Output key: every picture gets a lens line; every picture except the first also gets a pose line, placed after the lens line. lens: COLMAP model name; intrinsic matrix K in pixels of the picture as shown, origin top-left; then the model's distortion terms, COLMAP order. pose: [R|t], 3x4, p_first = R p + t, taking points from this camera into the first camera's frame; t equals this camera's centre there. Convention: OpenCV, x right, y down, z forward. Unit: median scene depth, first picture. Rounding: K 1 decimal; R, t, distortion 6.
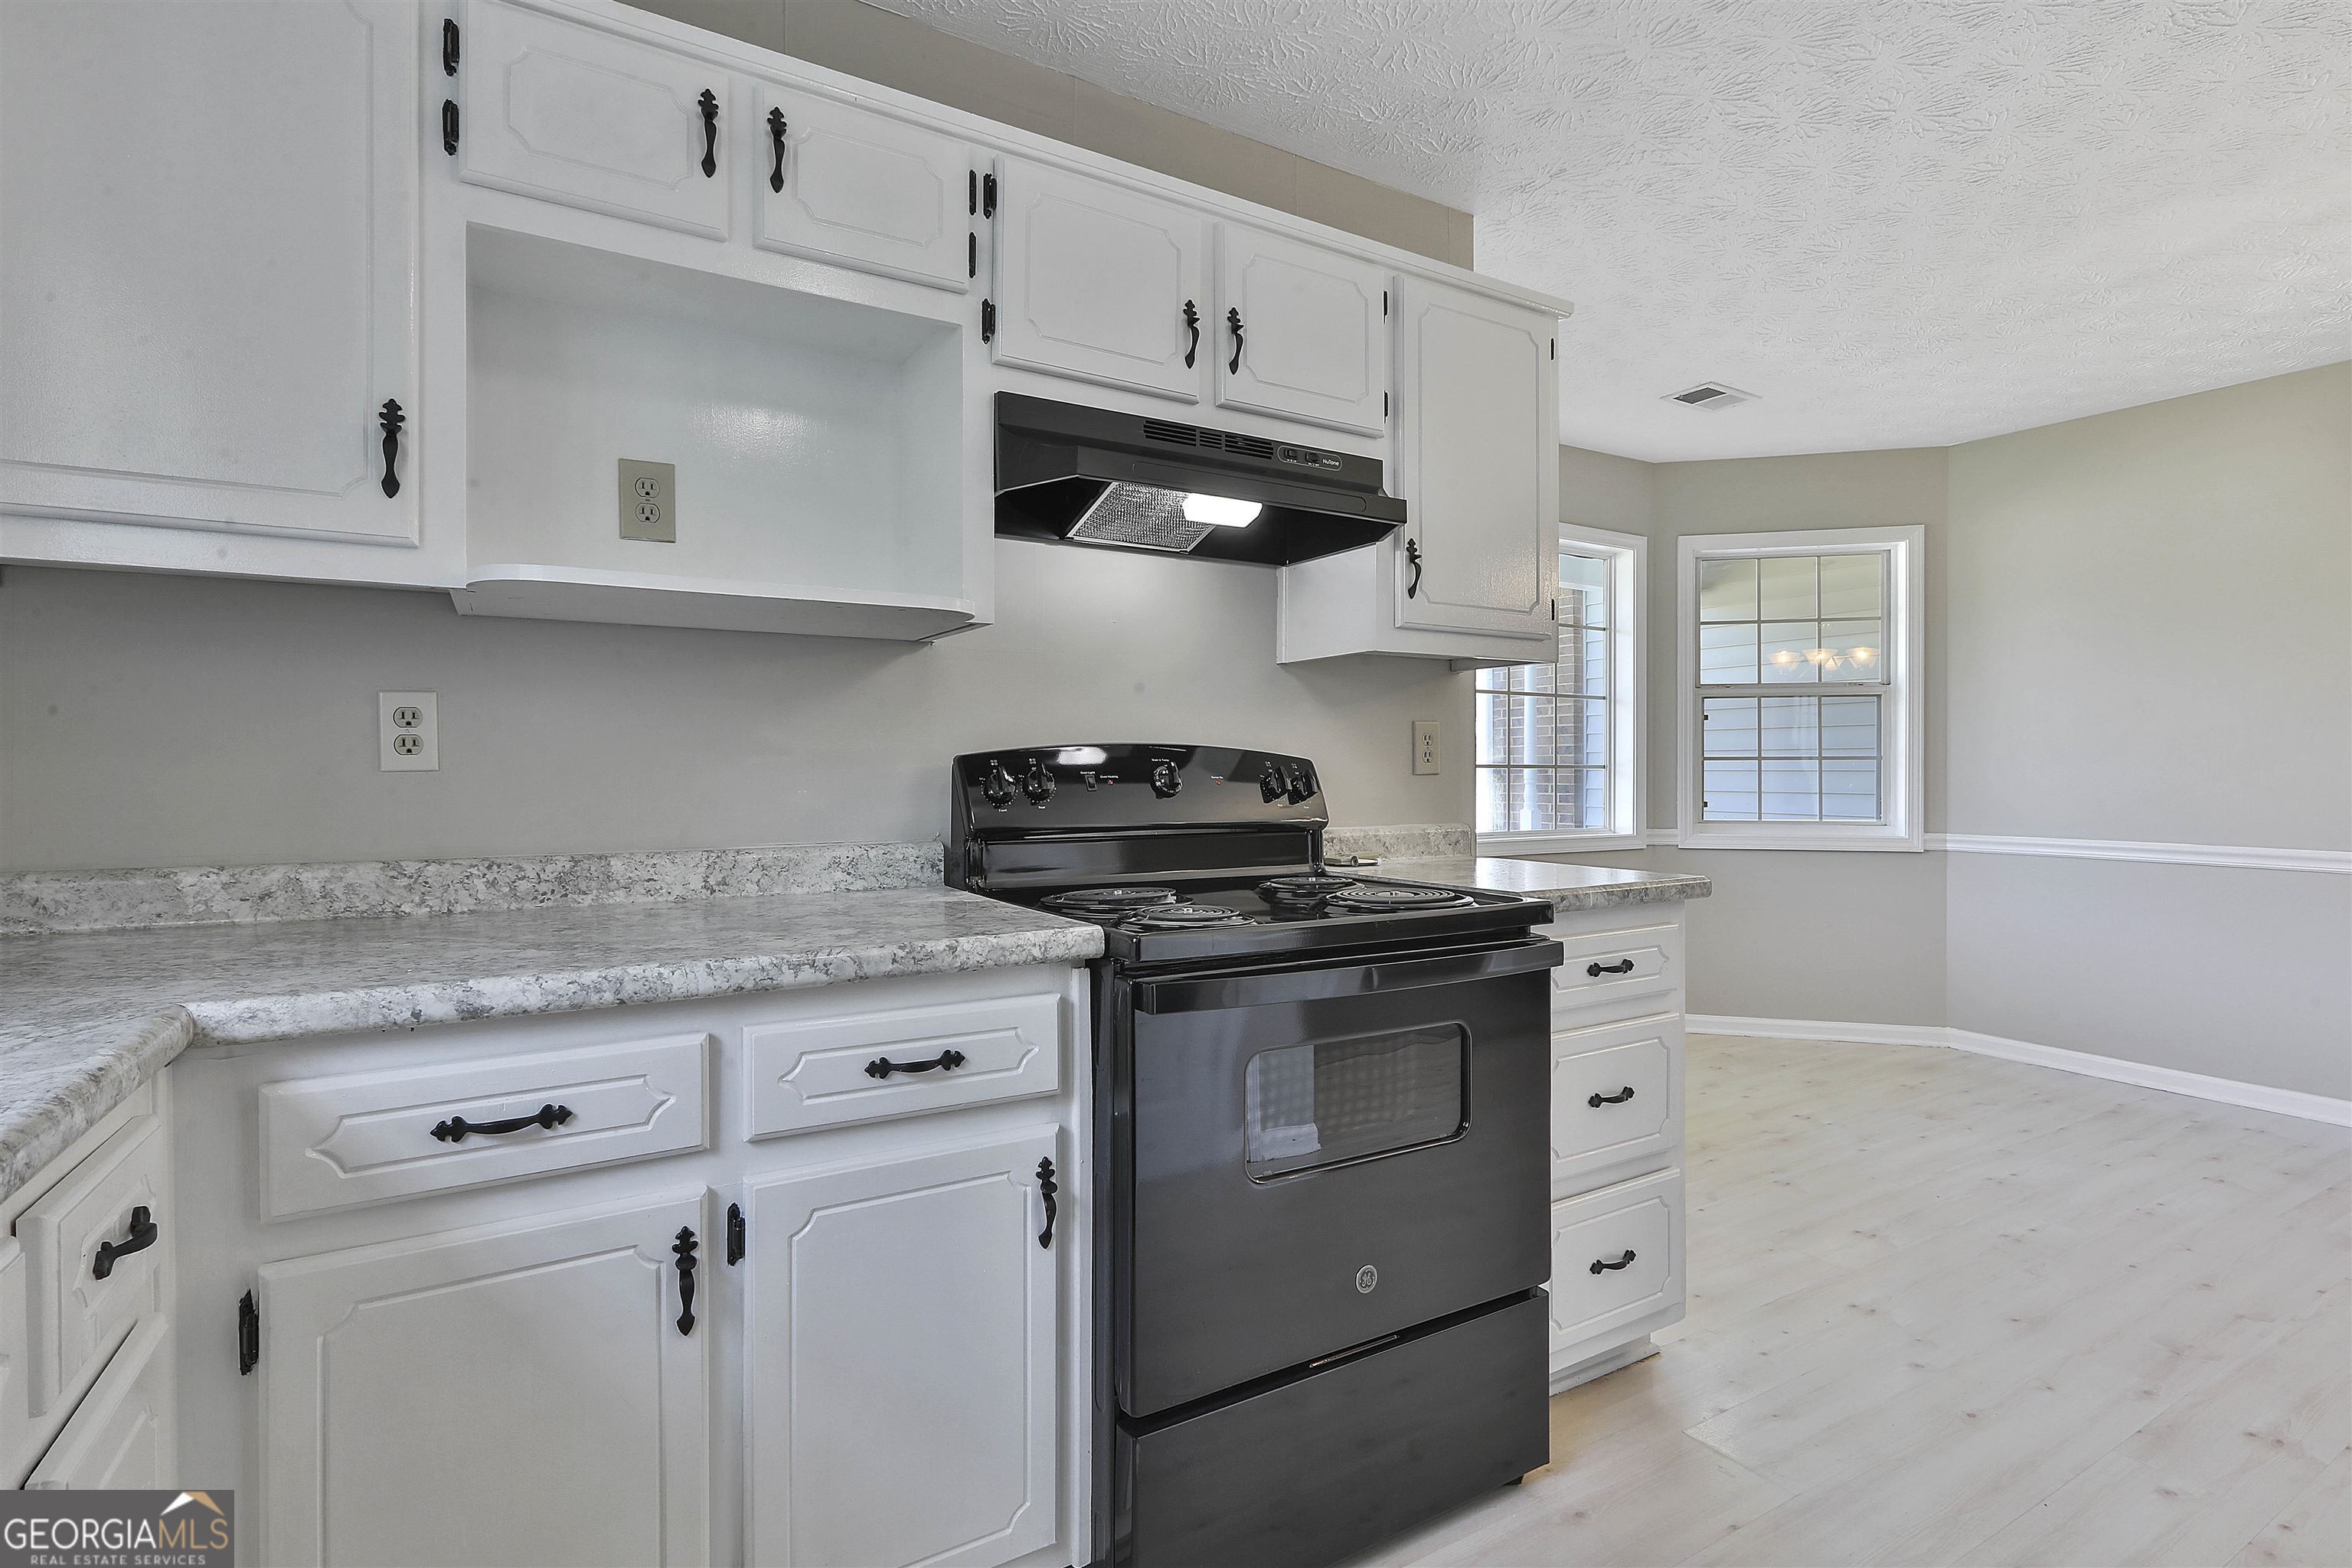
lens RADIAL K [[1129.9, 0, 1174.8], [0, 1129.9, 763.0], [0, 0, 1]] dist [-0.033889, 0.014605]
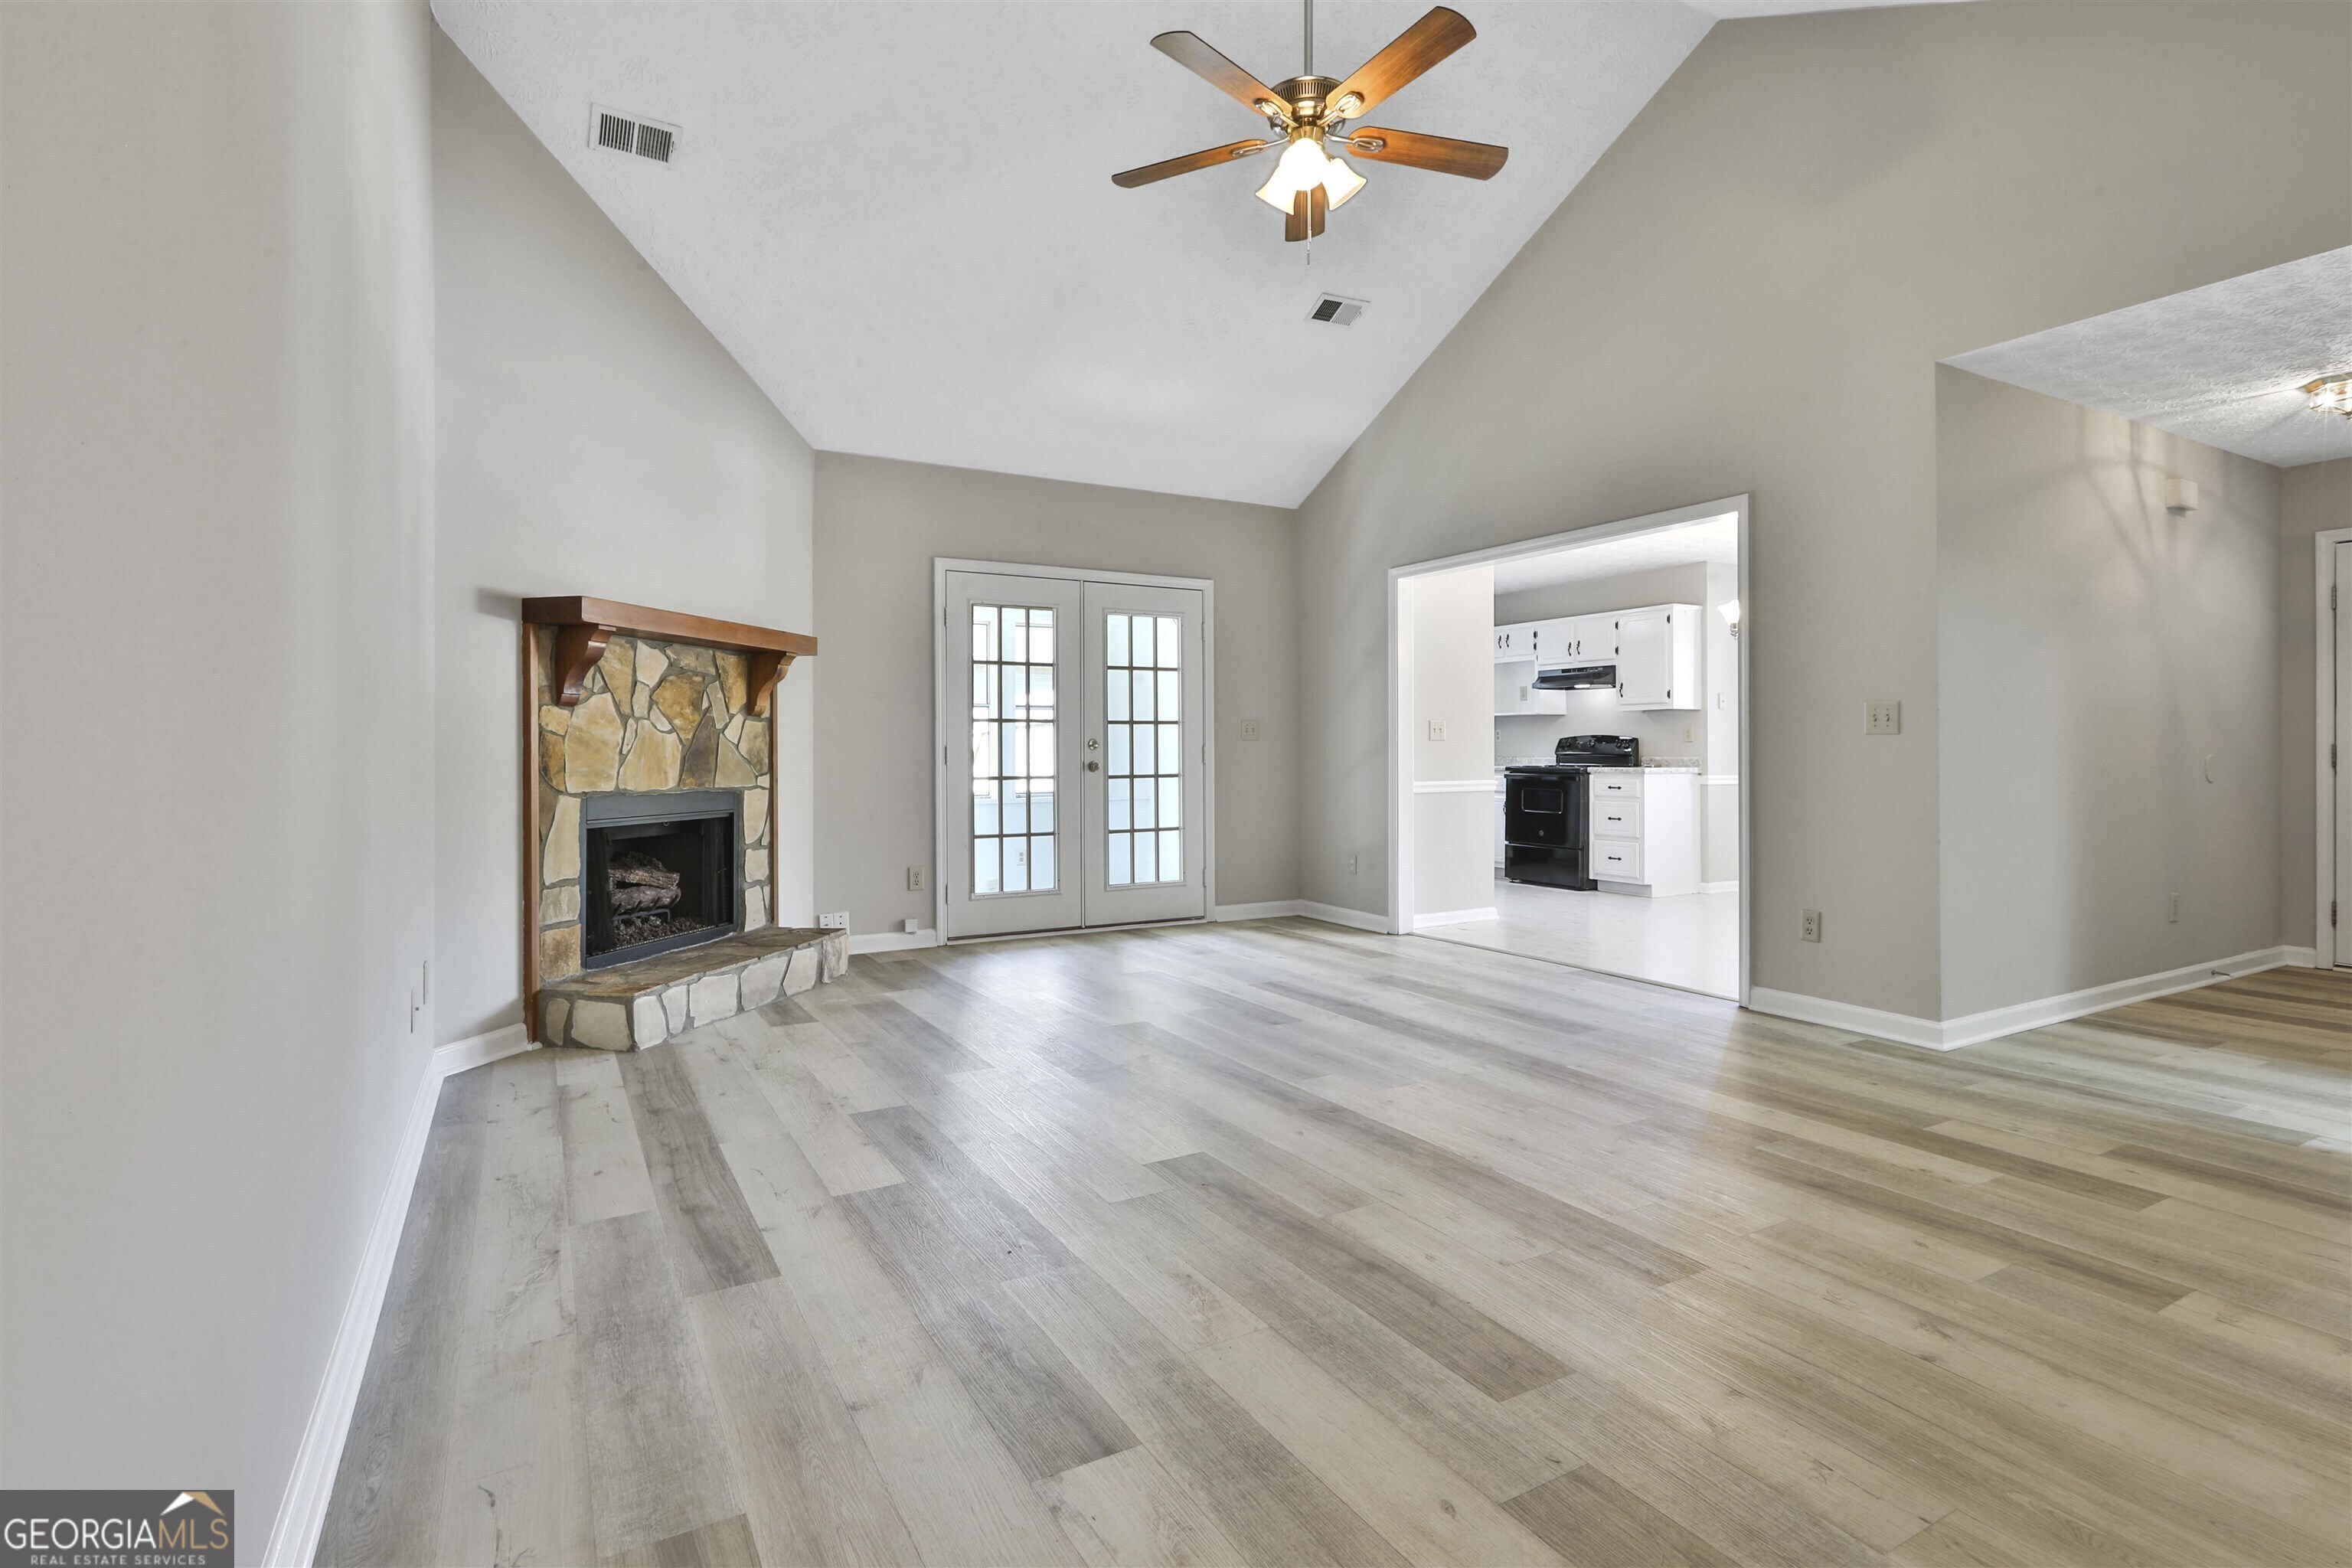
lens RADIAL K [[1141.3, 0, 1185.4], [0, 1141.3, 744.5], [0, 0, 1]] dist [-0.001476, 0.000584]
pose [[-0.014763, -0.004850, -0.999879, 4.989618], [0.010035, 0.999937, -0.004998, 0.028899], [0.999841, -0.010107, -0.014714, -0.569801]]
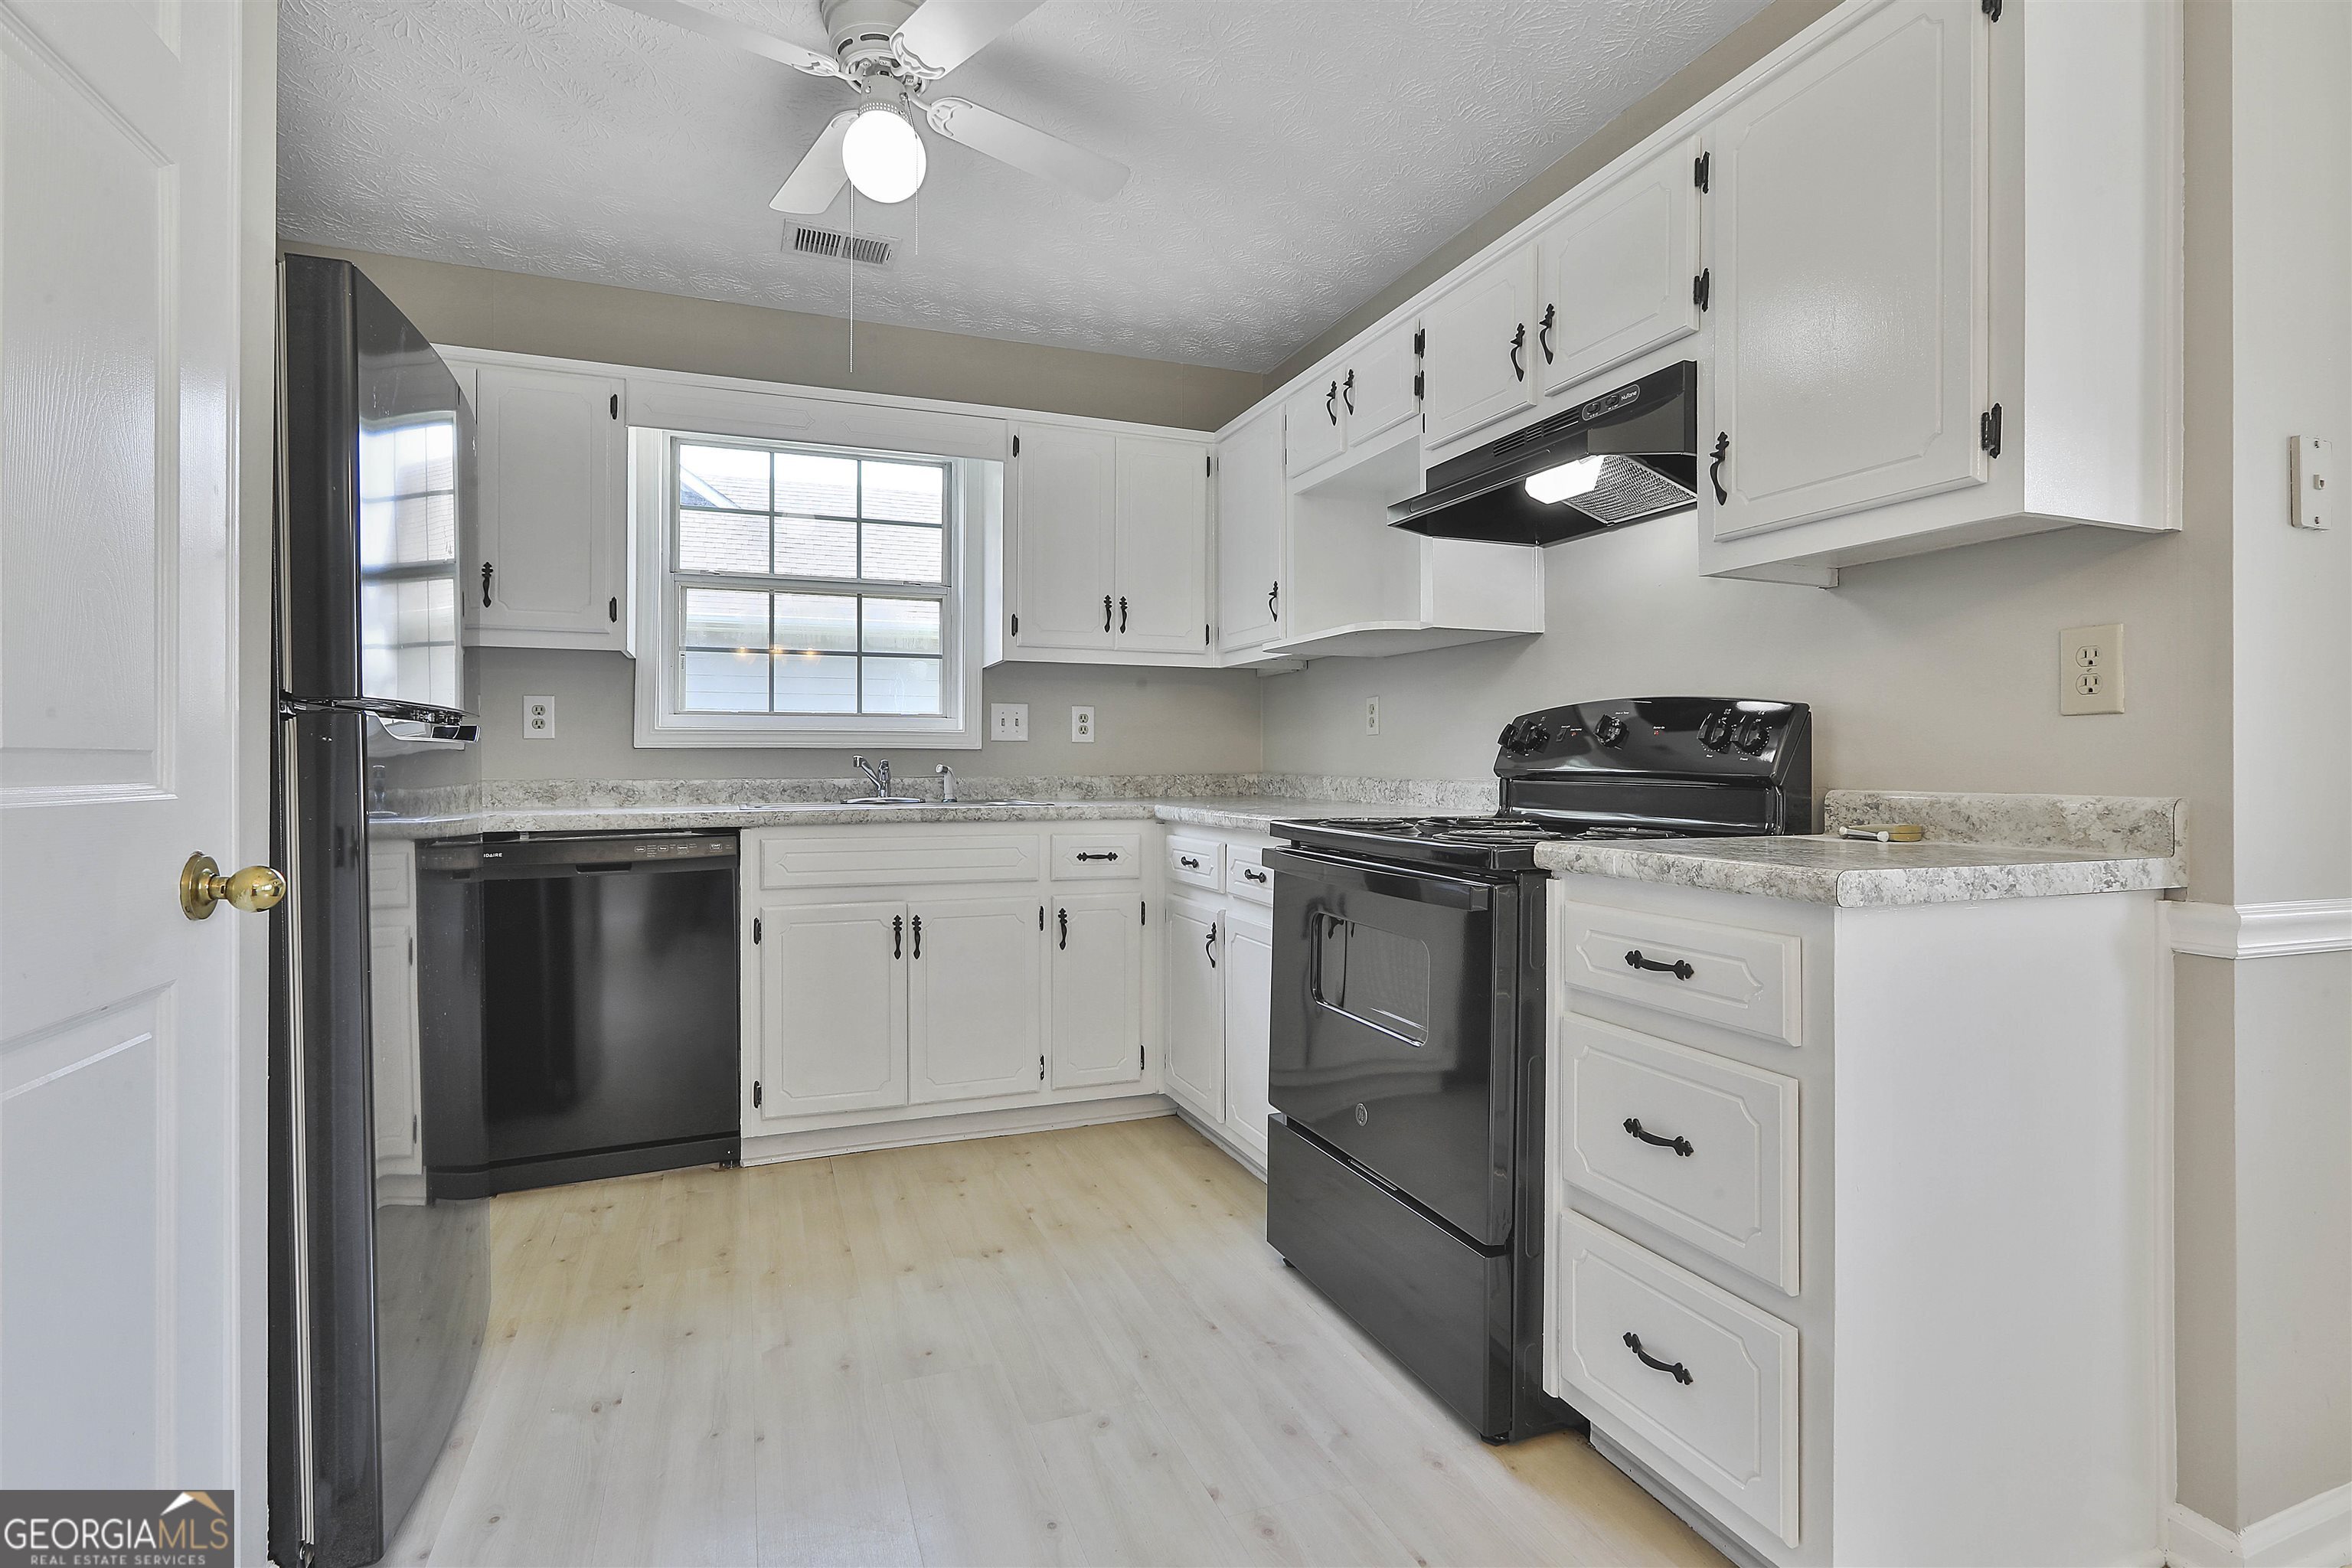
lens RADIAL K [[1139.5, 0, 1175.3], [0, 1139.5, 753.8], [0, 0, 1]] dist [-0.000511, 0.001088]
pose [[-0.165729, -0.004947, -0.986159, 1.287014], [0.005067, 0.999970, -0.005868, 0.045870], [0.986158, -0.005969, -0.165699, 0.864261]]
